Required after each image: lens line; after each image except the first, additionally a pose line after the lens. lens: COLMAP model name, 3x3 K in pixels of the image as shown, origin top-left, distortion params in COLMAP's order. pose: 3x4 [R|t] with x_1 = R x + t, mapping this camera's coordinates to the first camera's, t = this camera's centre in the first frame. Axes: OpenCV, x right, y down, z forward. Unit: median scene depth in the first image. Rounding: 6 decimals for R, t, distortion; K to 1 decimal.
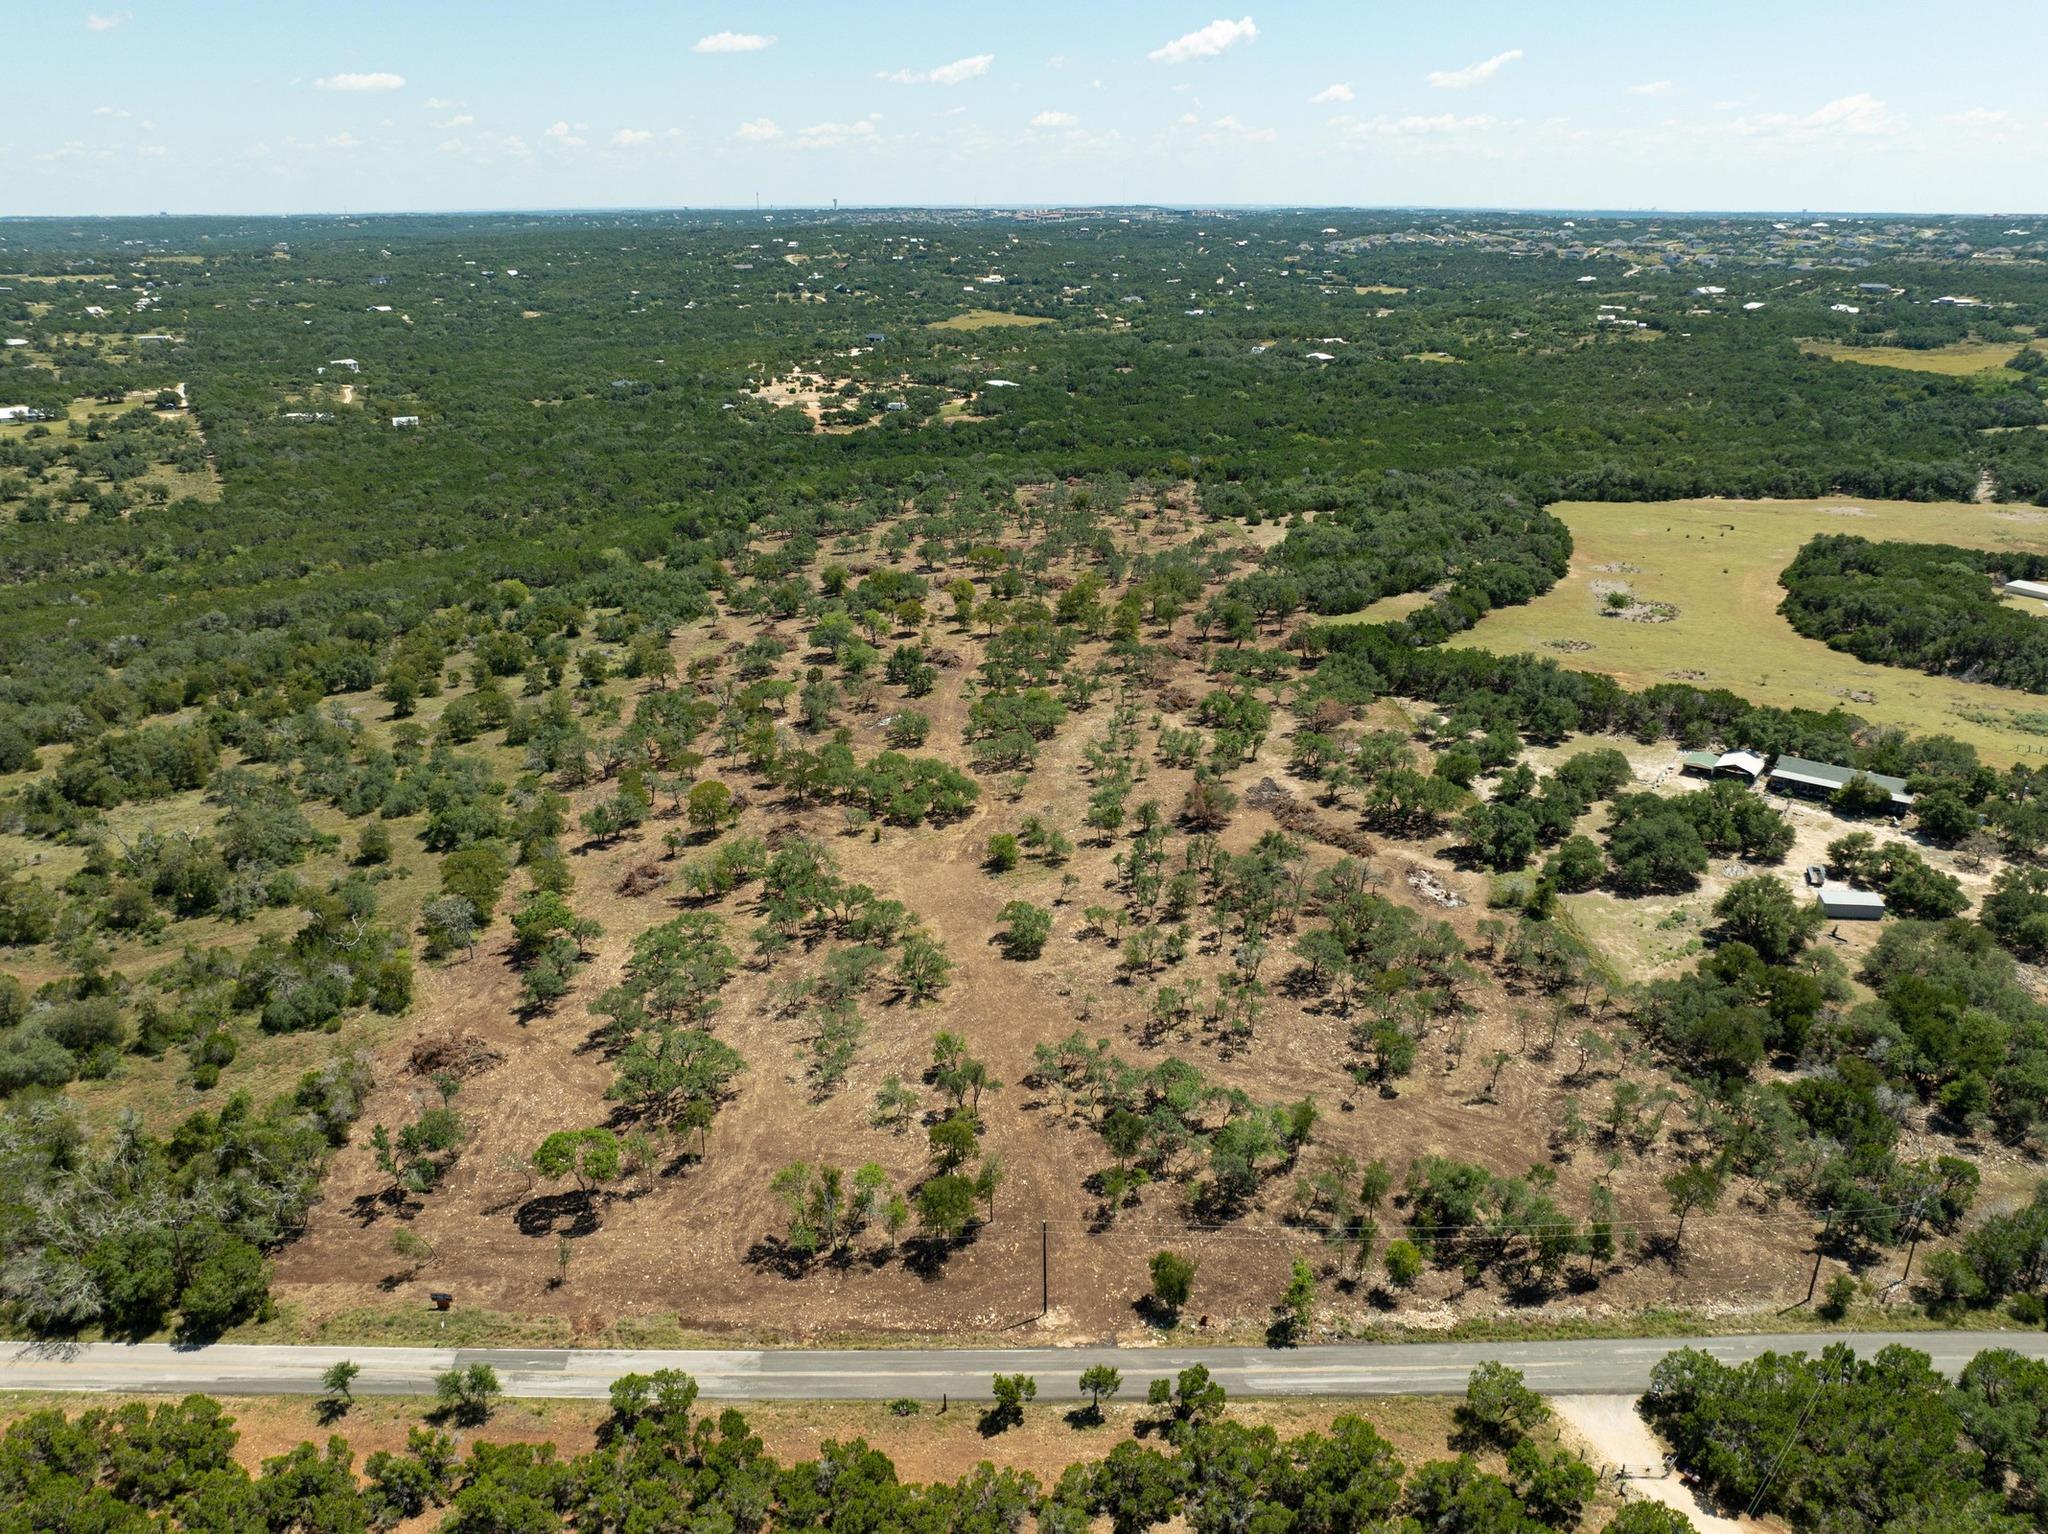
lens RADIAL K [[1474.0, 0, 1030.1], [0, 1474.0, 773.0], [0, 0, 1]] dist [-0.051526, 0.020235]
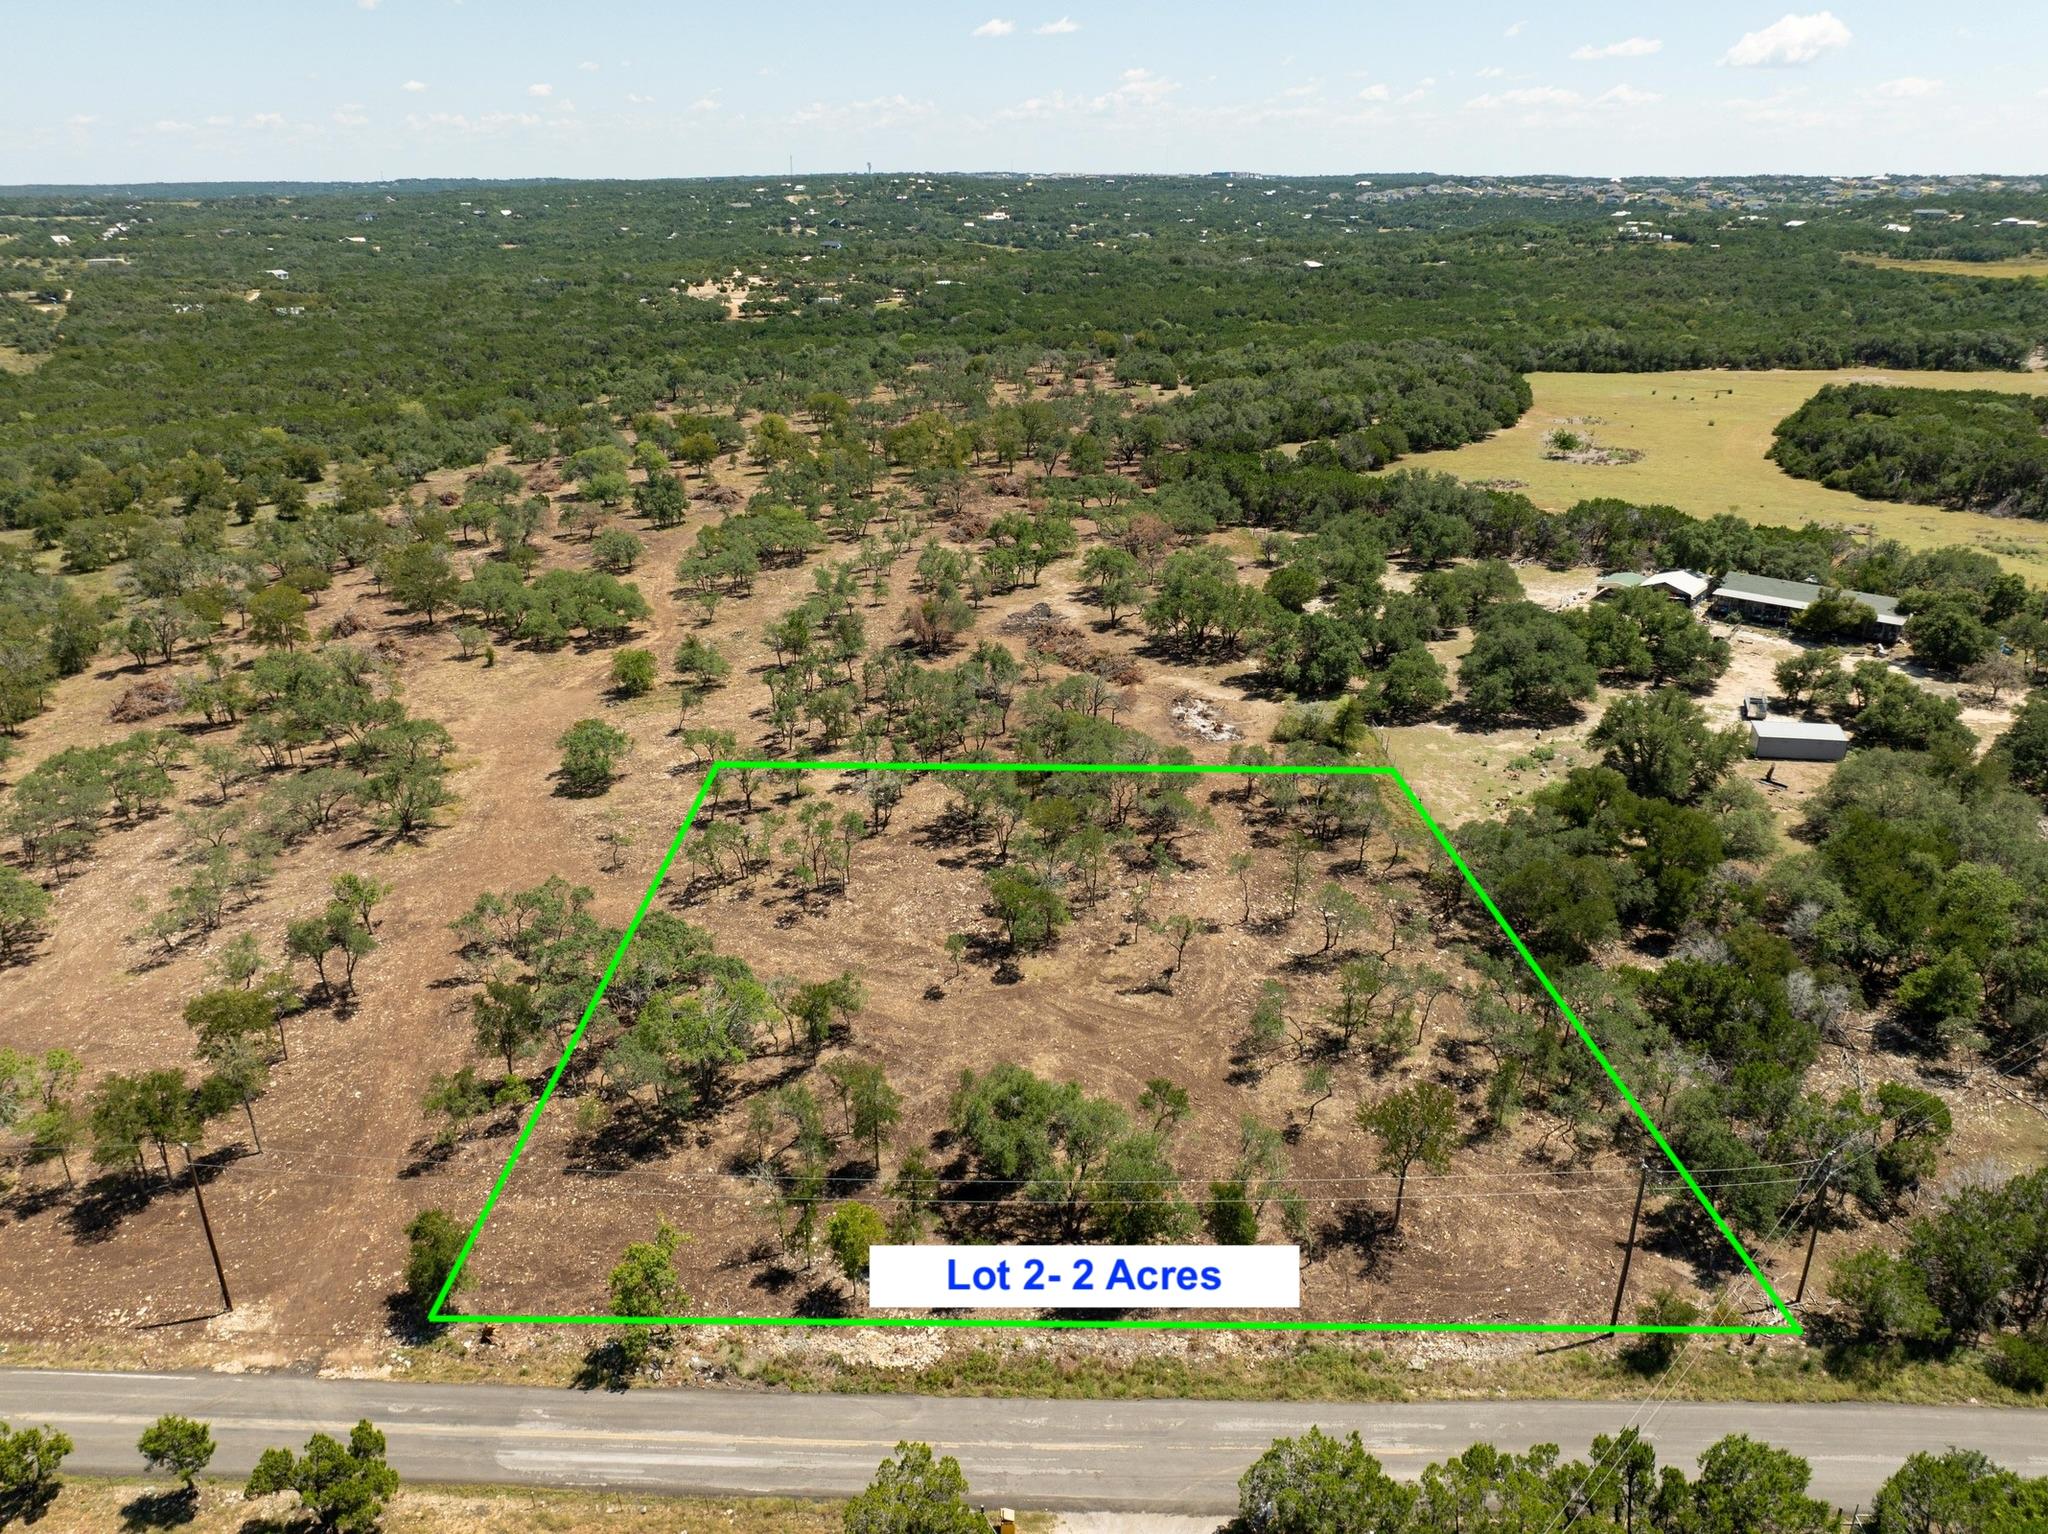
lens RADIAL K [[1474.0, 0, 1029.5], [0, 1474.0, 766.7], [0, 0, 1]] dist [-0.051526, 0.020235]
pose [[0.999432, 0.013419, -0.030907, 0.212845], [-0.013146, 0.999873, 0.009026, 0.095812], [0.031024, -0.008614, 0.999482, 0.288701]]
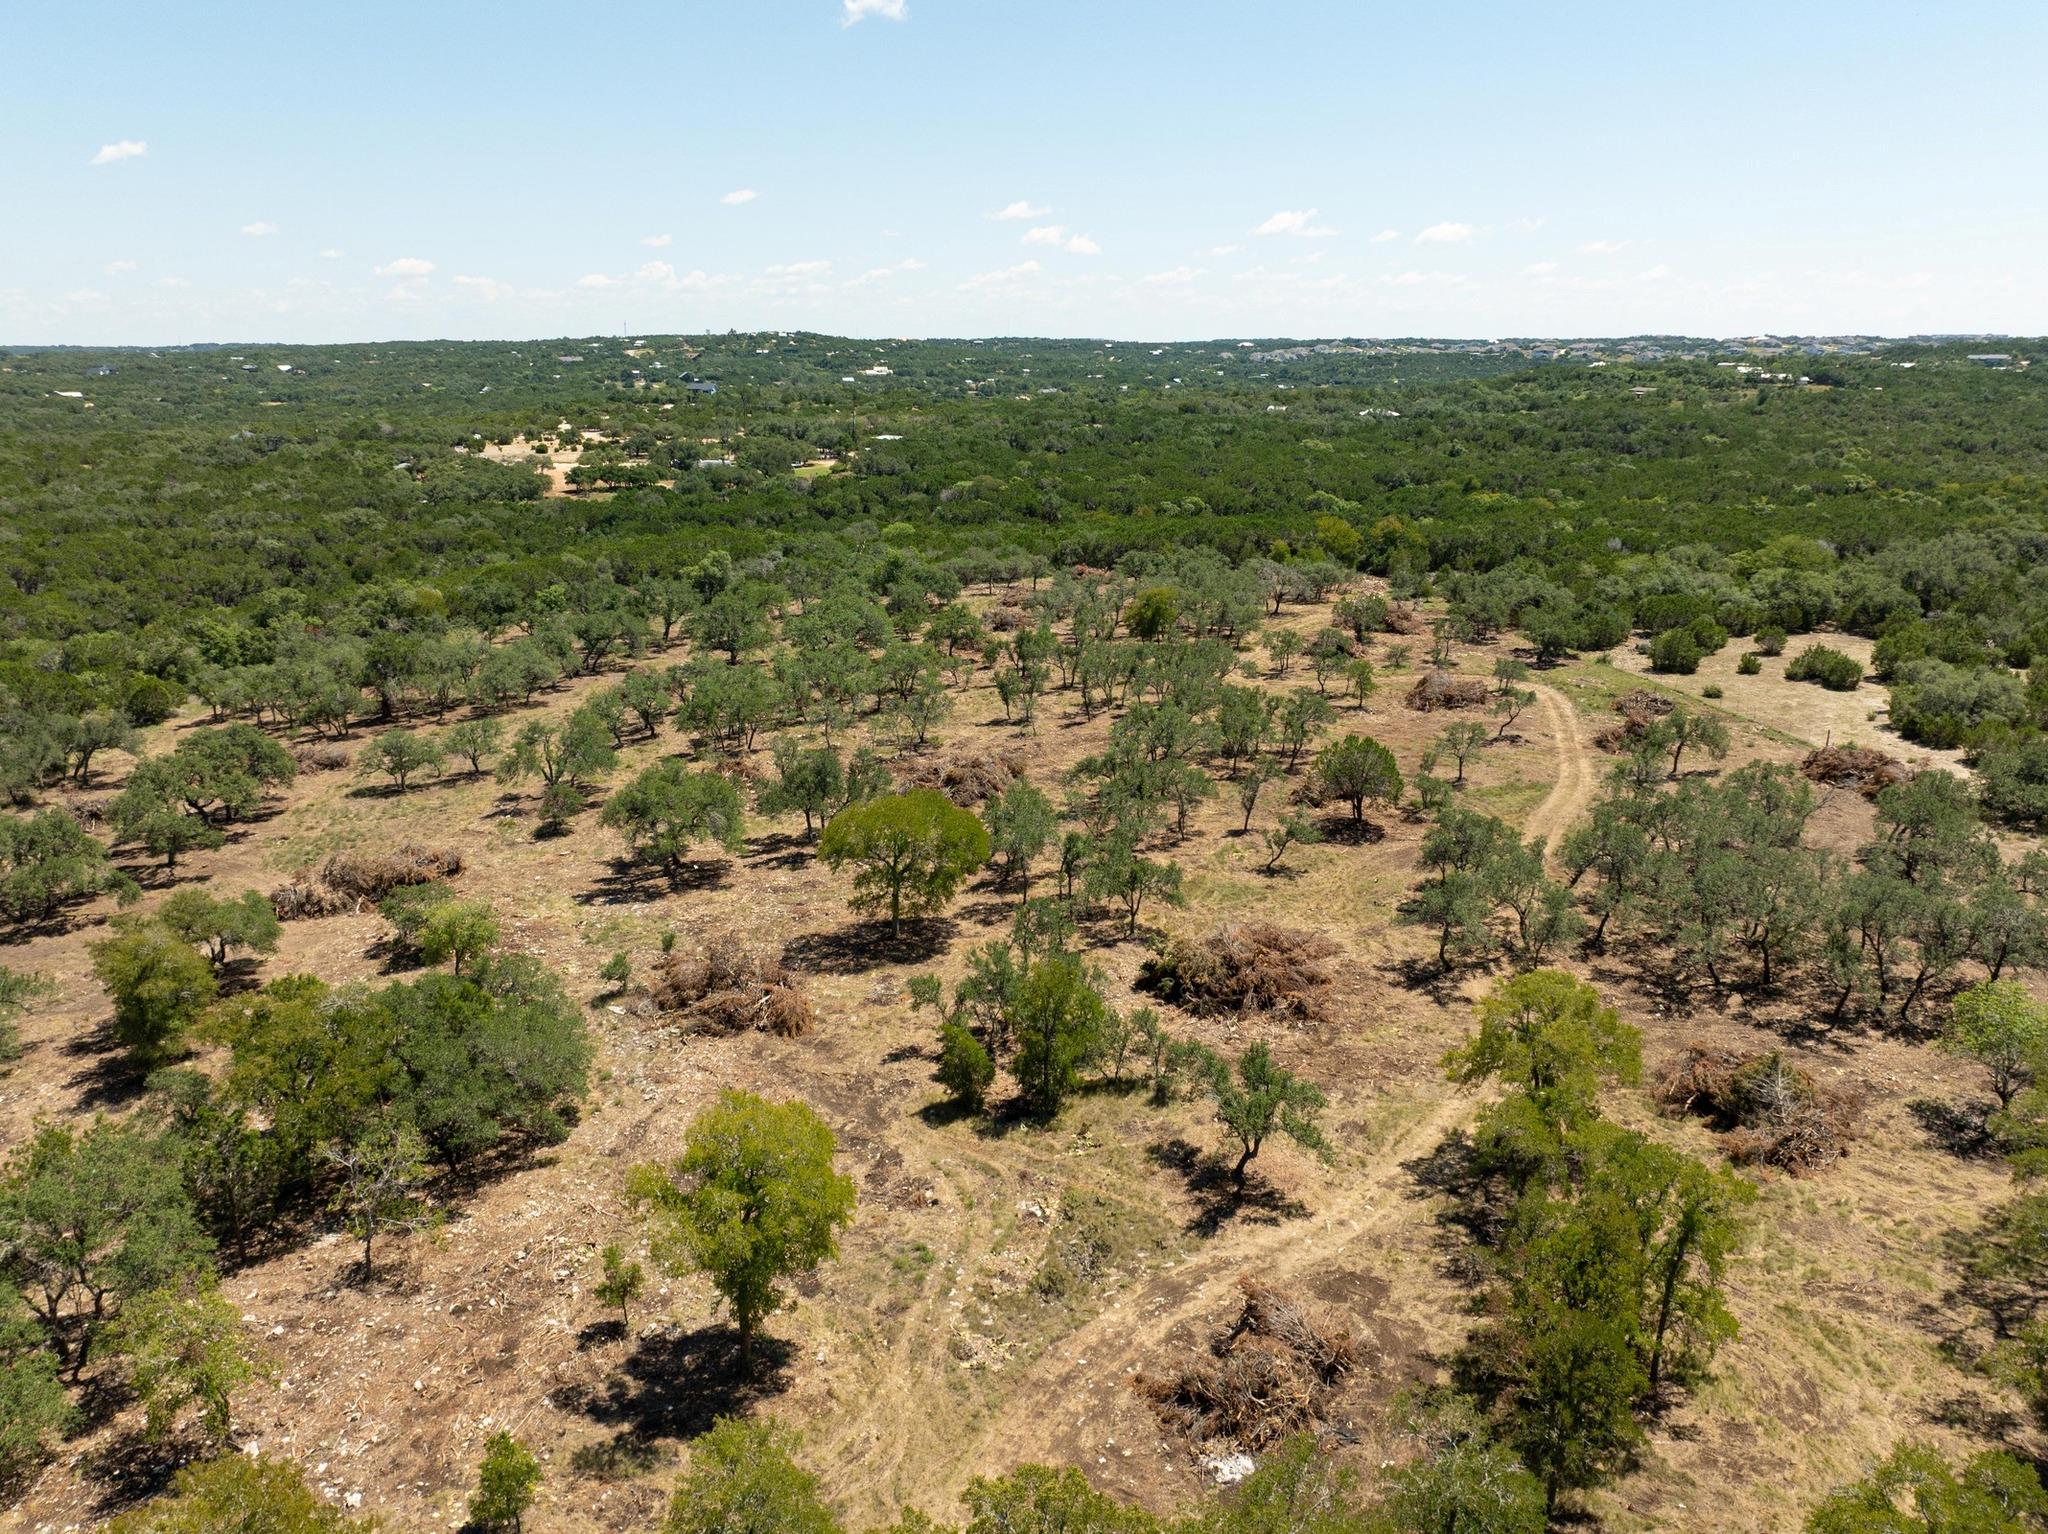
lens RADIAL K [[1474.0, 0, 1030.1], [0, 1474.0, 752.3], [0, 0, 1]] dist [-0.051526, 0.020235]
pose [[0.996916, -0.016744, 0.076670, -0.050630], [0.024949, 0.993909, -0.107342, -0.249530], [-0.074406, 0.108924, 0.991262, 1.433807]]
